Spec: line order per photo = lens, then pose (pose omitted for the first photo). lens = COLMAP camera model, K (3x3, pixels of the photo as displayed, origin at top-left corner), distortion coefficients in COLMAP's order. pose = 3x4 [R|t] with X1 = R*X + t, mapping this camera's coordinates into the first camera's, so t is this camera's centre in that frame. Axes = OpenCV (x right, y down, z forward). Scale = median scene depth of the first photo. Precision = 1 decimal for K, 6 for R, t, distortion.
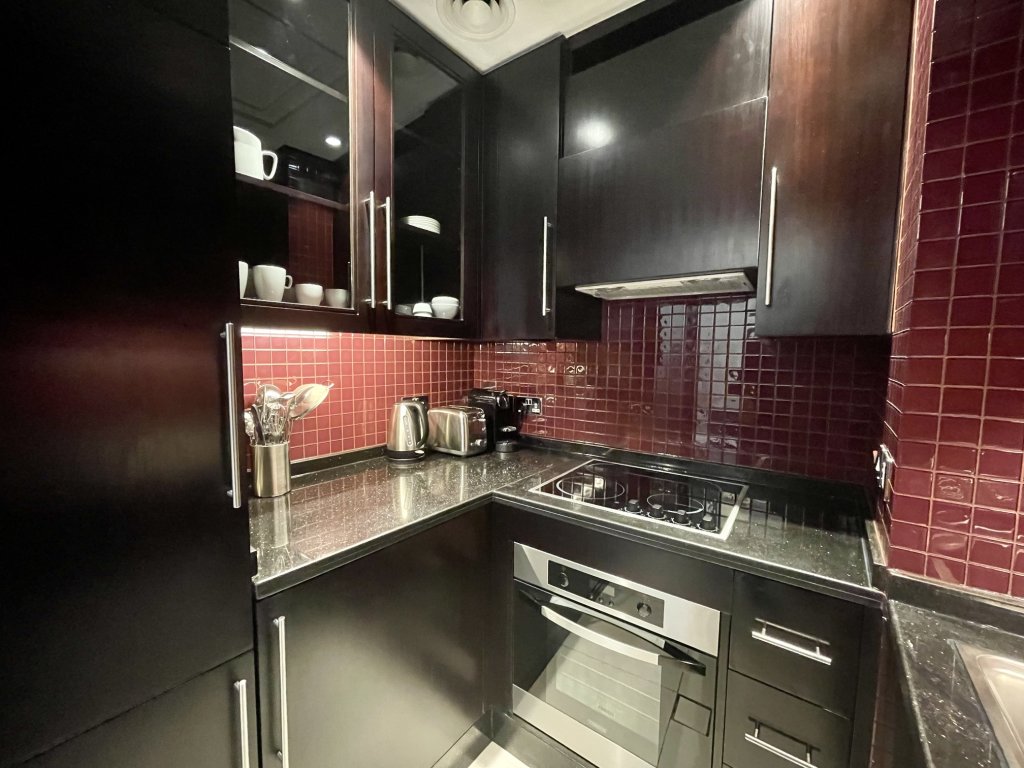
lens RADIAL K [[414.2, 0, 512.0], [0, 414.2, 384.0], [0, 0, 1]] dist [0.002315, -0.000617]
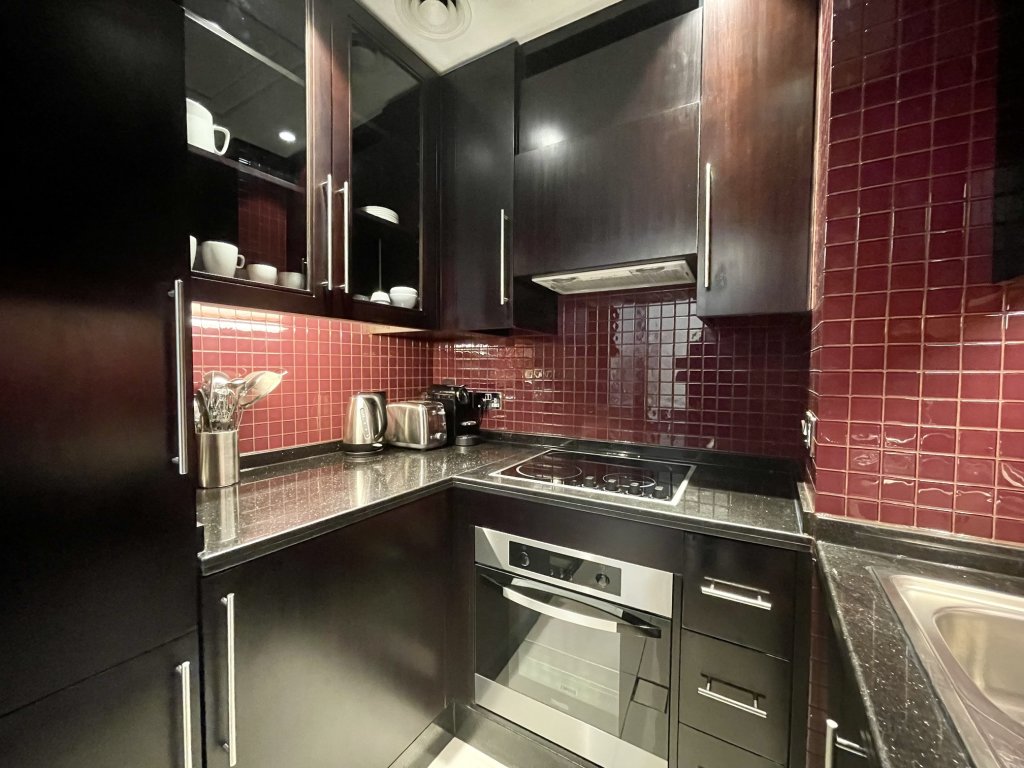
lens RADIAL K [[412.9, 0, 512.0], [0, 412.9, 384.0], [0, 0, 1]] dist [-0.000051, 0.000444]
pose [[0.995020, -0.009045, 0.099261, -0.002084], [0.012979, 0.999153, -0.039059, 0.082390], [-0.098824, 0.040153, 0.994295, -0.016278]]
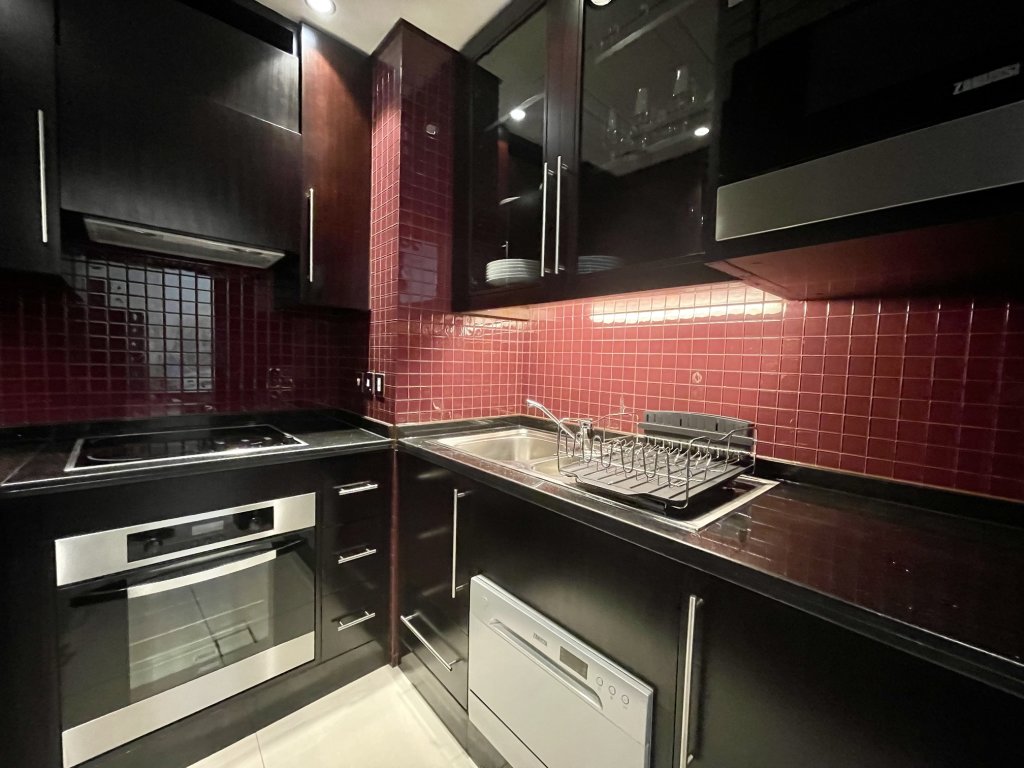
lens RADIAL K [[412.9, 0, 512.0], [0, 412.9, 384.0], [0, 0, 1]] dist [-0.000051, 0.000444]
pose [[0.193341, -0.059833, 0.979305, -0.580124], [0.055809, 0.997193, 0.049908, 0.115053], [-0.979543, 0.045005, 0.196138, 0.033835]]
